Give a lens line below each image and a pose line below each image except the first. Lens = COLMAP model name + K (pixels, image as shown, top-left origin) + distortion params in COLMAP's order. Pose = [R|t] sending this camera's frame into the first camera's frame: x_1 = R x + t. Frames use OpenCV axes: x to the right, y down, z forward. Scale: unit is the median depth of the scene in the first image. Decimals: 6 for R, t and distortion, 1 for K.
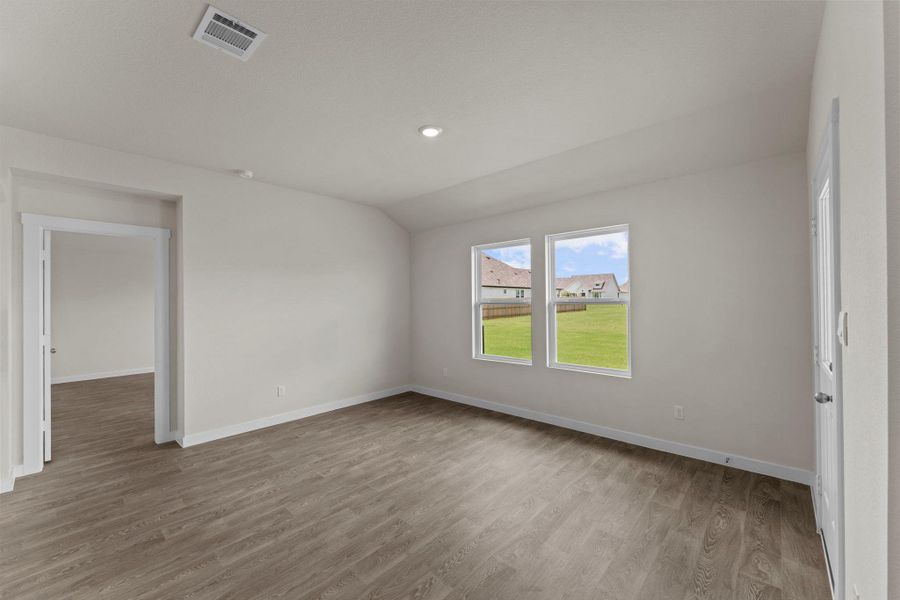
lens RADIAL K [[360.7, 0, 455.8], [0, 360.7, 301.3], [0, 0, 1]] dist [-0.002342, -0.000023]
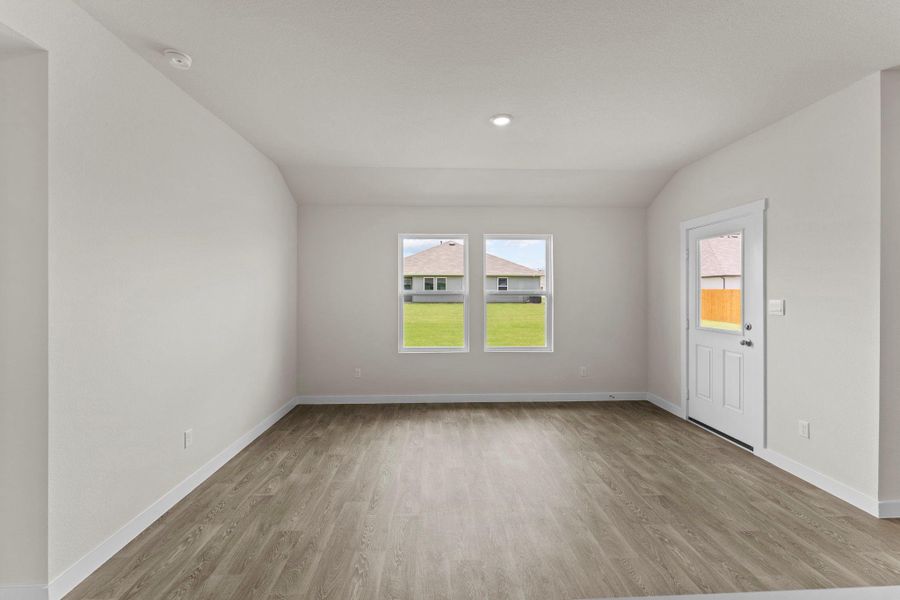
lens RADIAL K [[363.6, 0, 451.0], [0, 363.6, 291.4], [0, 0, 1]] dist [-0.002467, -0.000198]
pose [[0.711657, 0.013099, 0.702405, -0.702063], [-0.009242, 0.999914, -0.009283, 0.008671], [-0.702466, 0.000114, 0.711717, 0.312850]]
